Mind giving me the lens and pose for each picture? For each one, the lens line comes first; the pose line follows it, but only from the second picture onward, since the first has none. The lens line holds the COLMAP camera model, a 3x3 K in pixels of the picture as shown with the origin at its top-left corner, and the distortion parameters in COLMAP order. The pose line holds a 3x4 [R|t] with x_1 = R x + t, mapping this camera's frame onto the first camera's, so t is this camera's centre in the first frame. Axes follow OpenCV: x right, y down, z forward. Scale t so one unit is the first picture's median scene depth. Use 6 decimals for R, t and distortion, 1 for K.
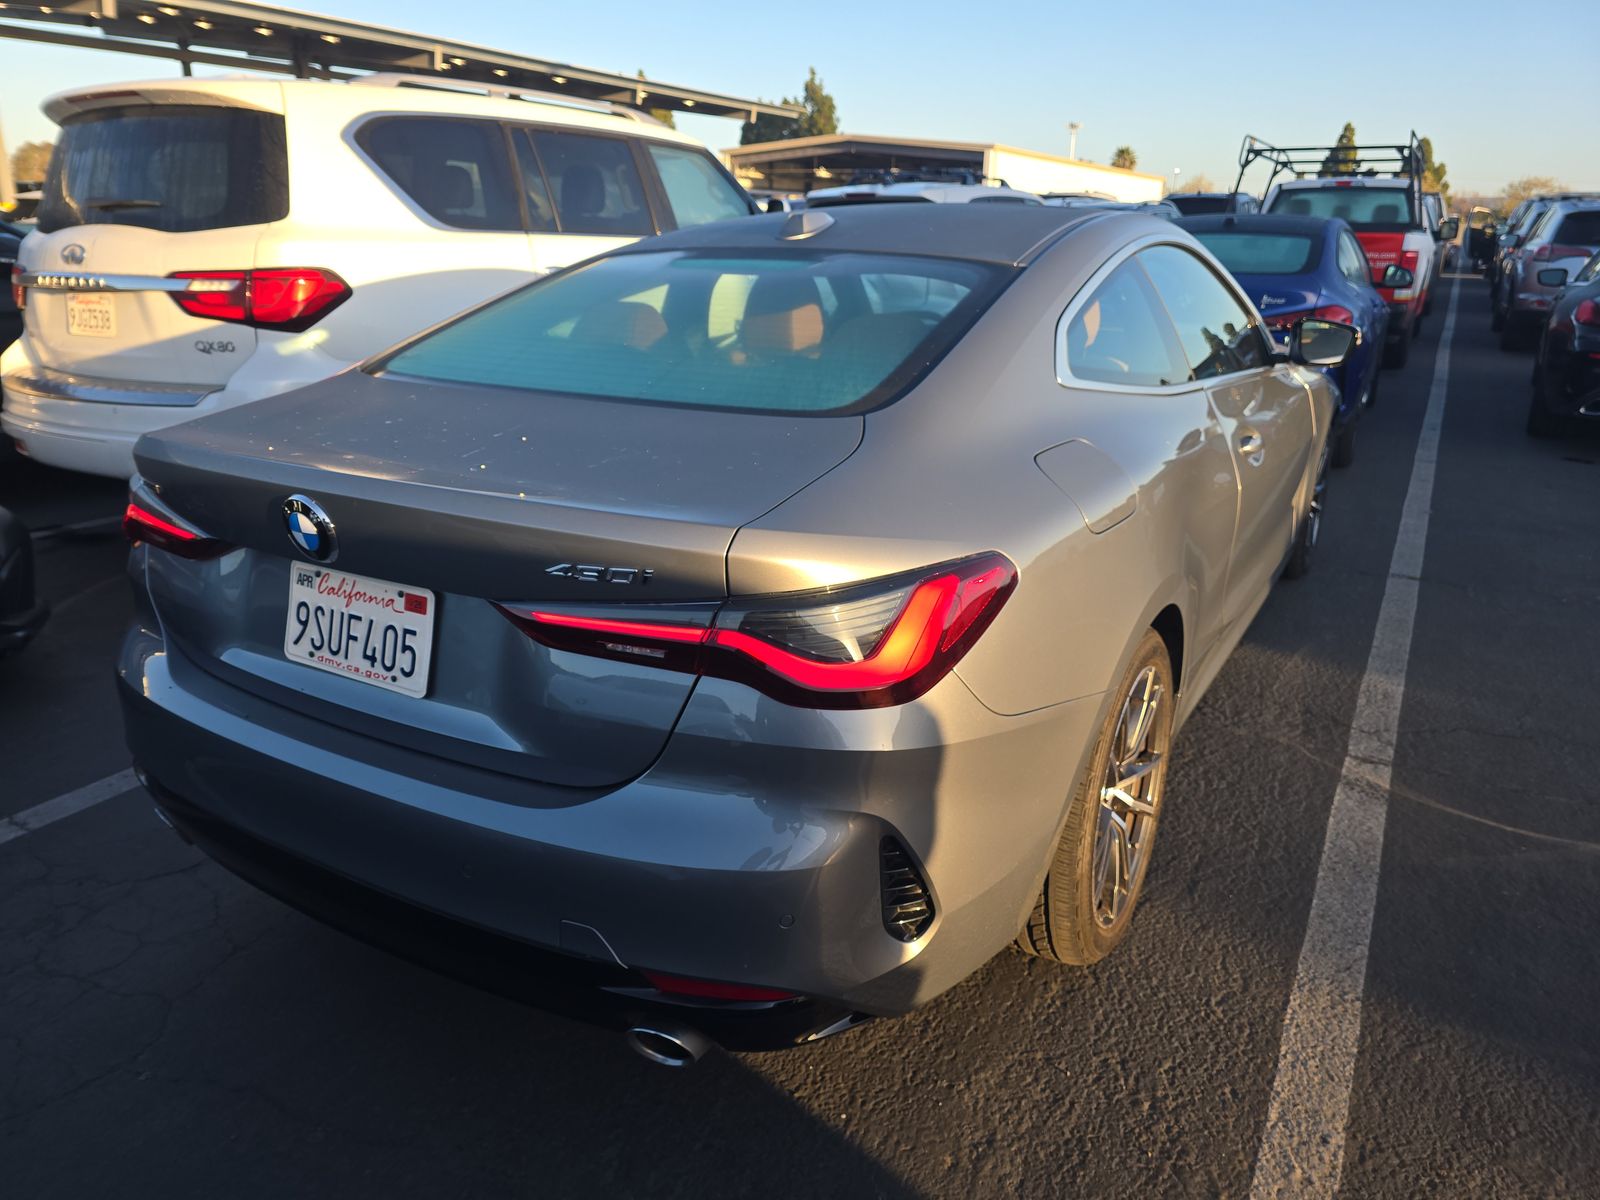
lens RADIAL K [[1098.9, 0, 800.0], [0, 1098.9, 600.0], [0, 0, 1]] dist [0.062370, -0.072211]
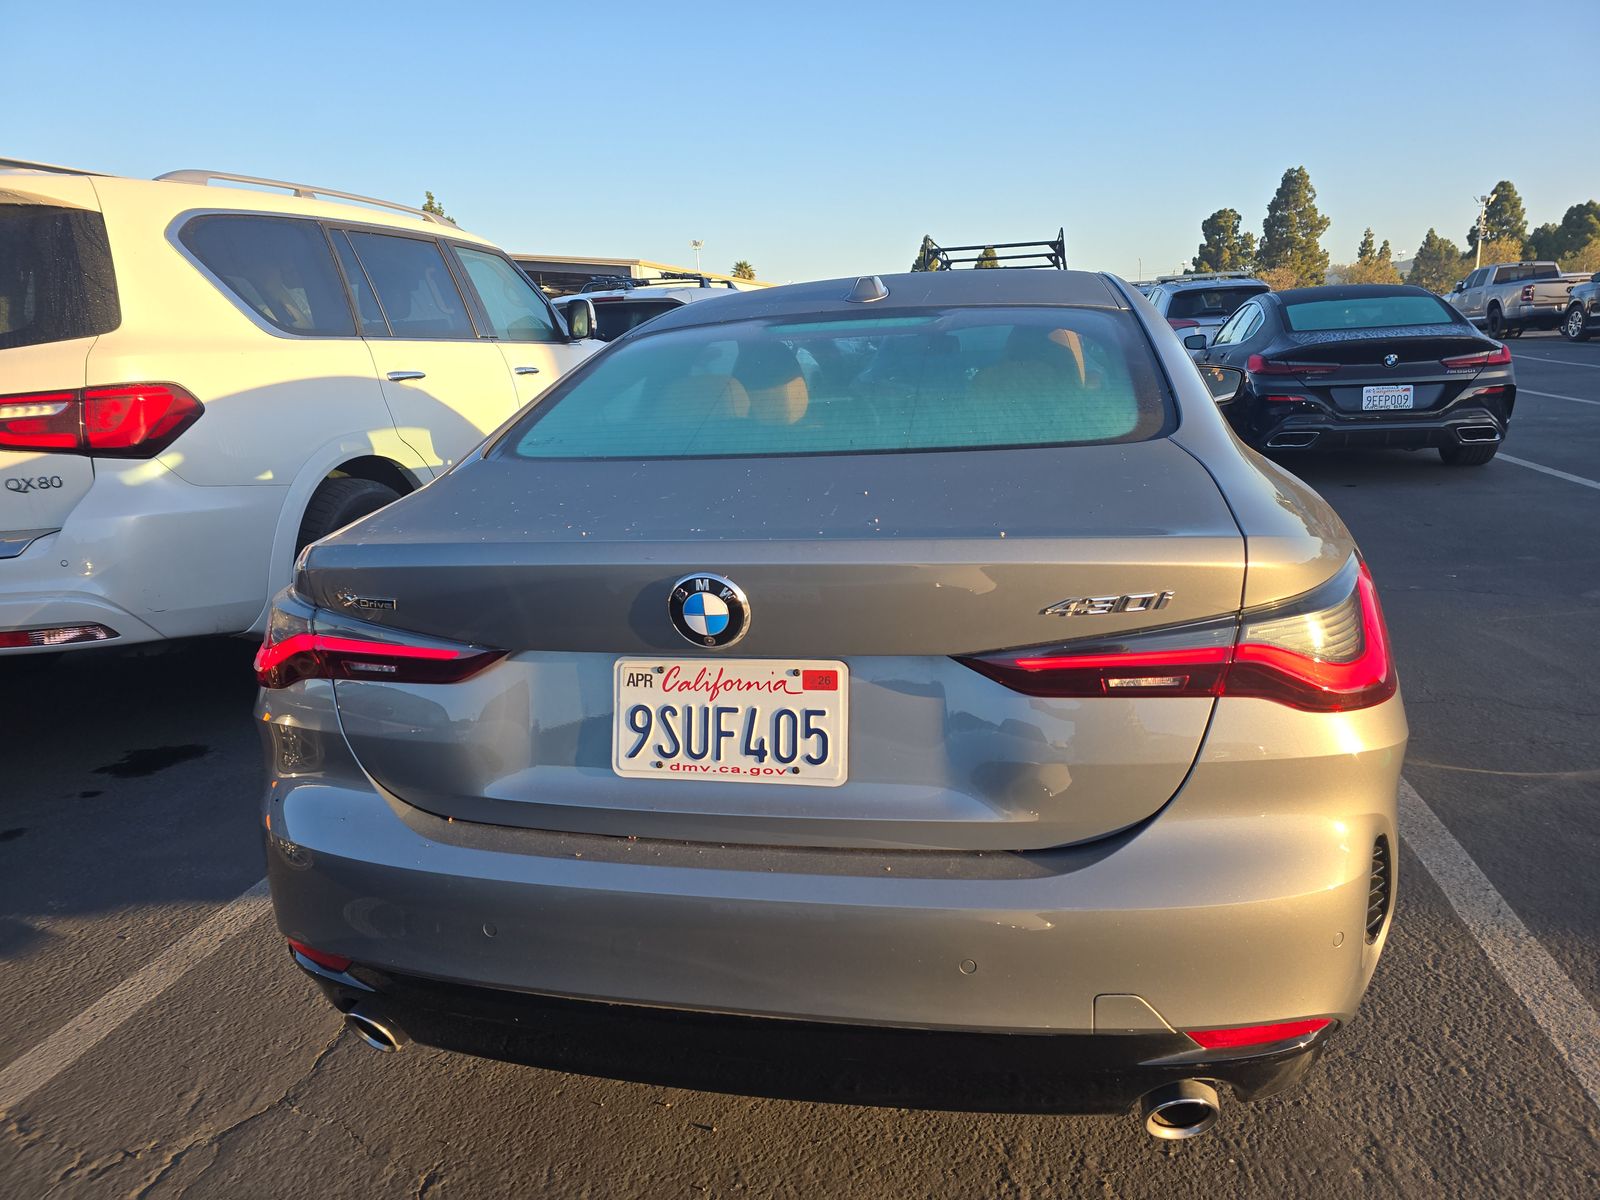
lens RADIAL K [[1086.2, 0, 788.2], [0, 1086.2, 598.0], [0, 0, 1]] dist [0.073957, -0.065801]
pose [[0.946249, -0.122714, 0.299255, -0.529567], [0.150451, 0.986037, -0.071388, -0.002477], [-0.286316, 0.112574, 0.951499, 0.141434]]
